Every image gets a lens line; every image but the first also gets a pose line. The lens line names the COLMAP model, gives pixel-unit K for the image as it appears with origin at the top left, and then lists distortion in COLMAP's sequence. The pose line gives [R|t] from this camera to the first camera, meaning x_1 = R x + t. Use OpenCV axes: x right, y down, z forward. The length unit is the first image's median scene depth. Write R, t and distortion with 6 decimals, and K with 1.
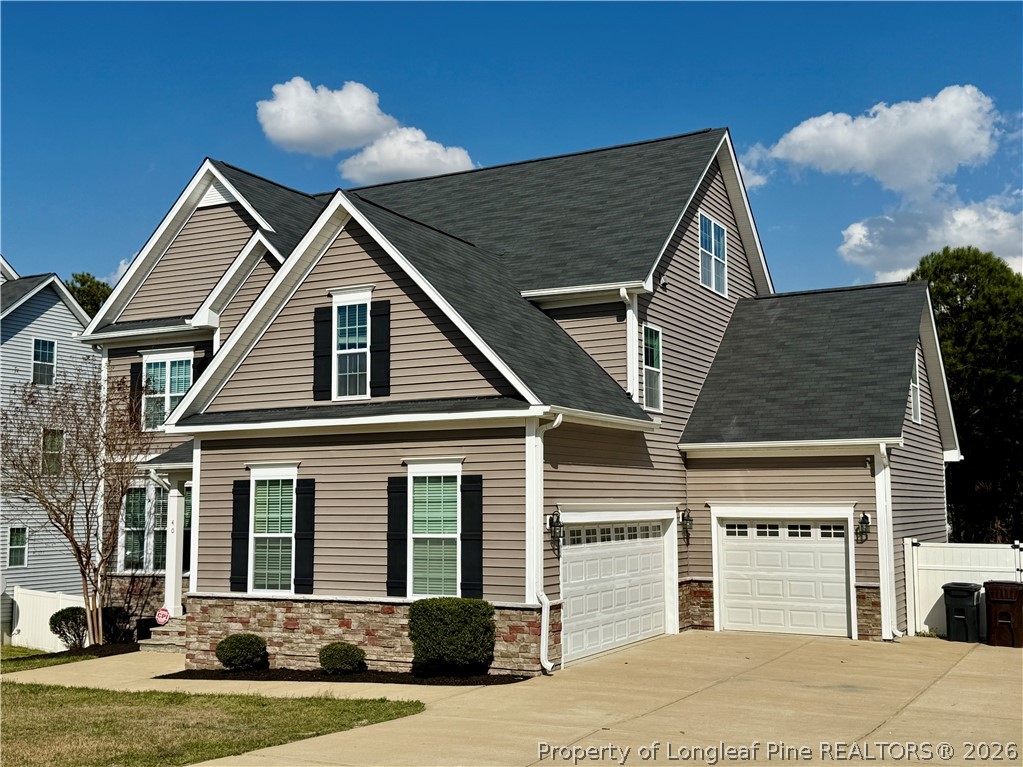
lens RADIAL K [[1134.5, 0, 506.7], [0, 1134.5, 393.3], [0, 0, 1]] dist [0.179093, -0.348391]
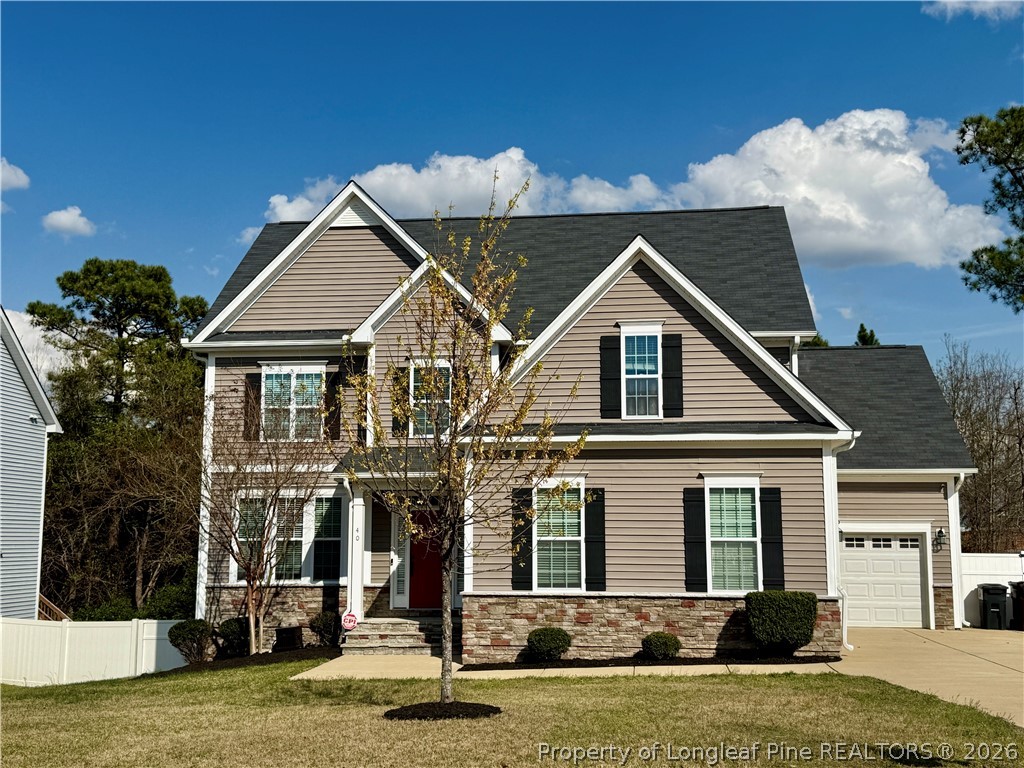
lens RADIAL K [[1135.6, 0, 507.2], [0, 1135.6, 393.8], [0, 0, 1]] dist [0.179093, -0.348391]
pose [[0.932329, 0.052755, 0.357743, -0.652320], [-0.041055, 0.998347, -0.040226, 0.030837], [-0.359273, 0.022817, 0.932953, -0.011926]]
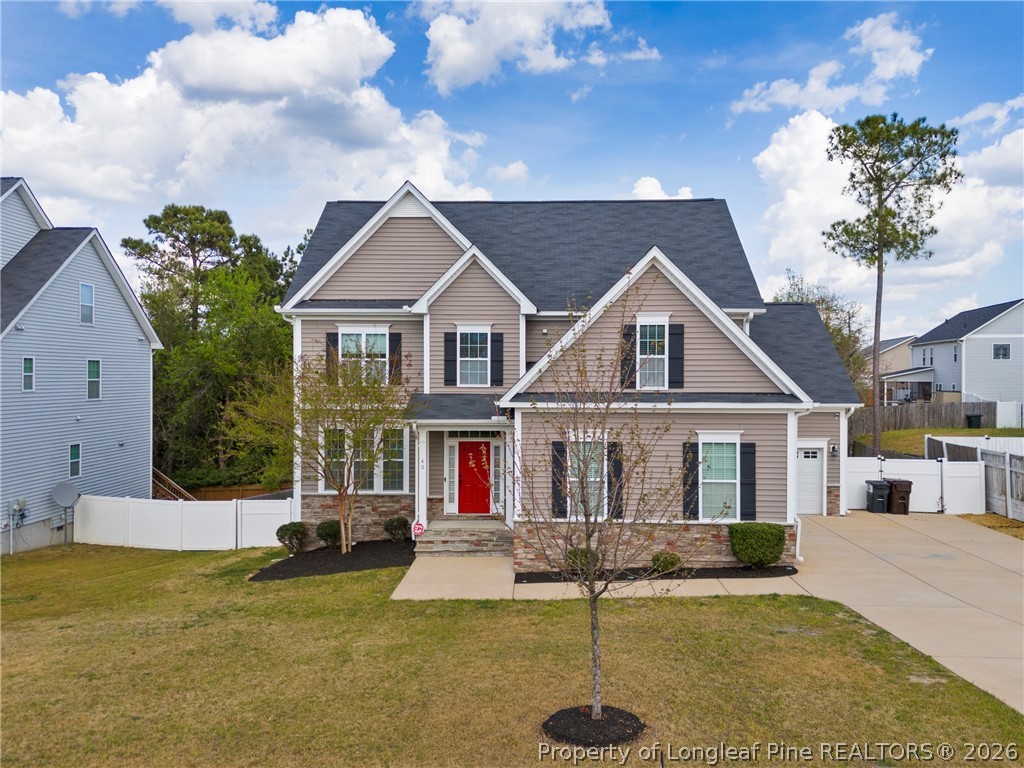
lens RADIAL K [[775.6, 0, 512.0], [0, 775.6, 384.0], [0, 0, 1]] dist [0.134361, -0.218796]
pose [[0.898302, 0.002681, 0.439370, -0.726590], [-0.049483, 0.994237, 0.095103, -0.086643], [-0.436583, -0.107173, 0.893258, 0.169923]]
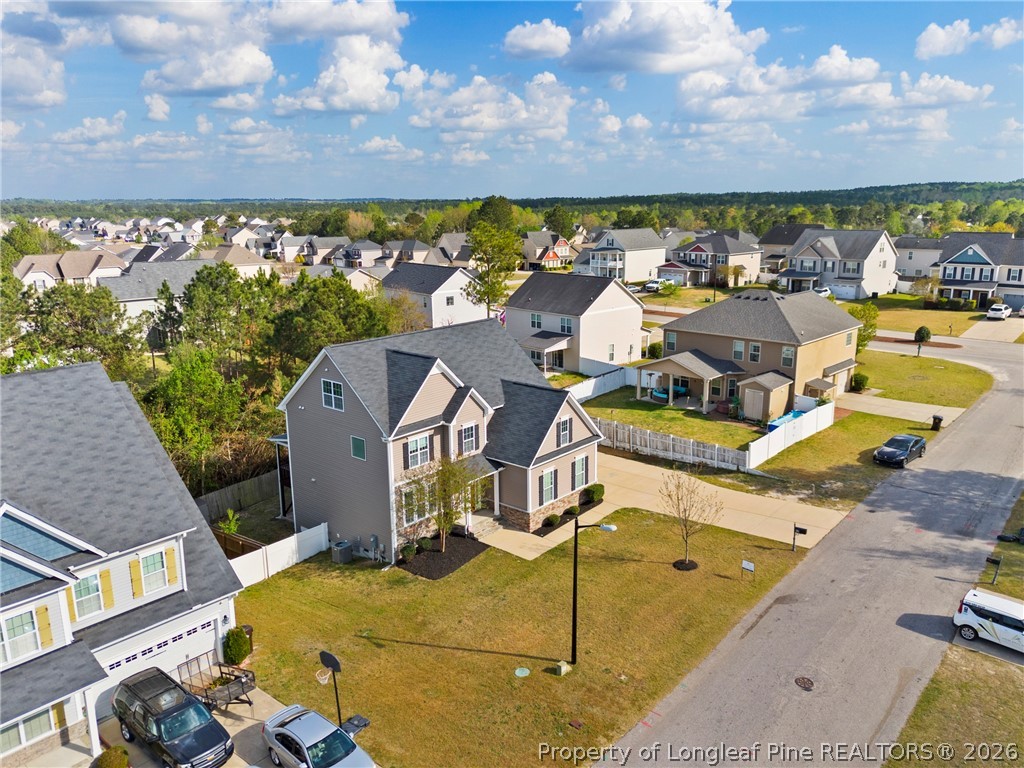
lens RADIAL K [[775.2, 0, 510.4], [0, 775.2, 376.1], [0, 0, 1]] dist [0.083390, -0.101398]
pose [[0.224108, -0.211503, 0.951337, -2.433895], [-0.083825, 0.968365, 0.235035, -0.760403], [-0.970953, -0.132420, 0.199289, 0.683689]]
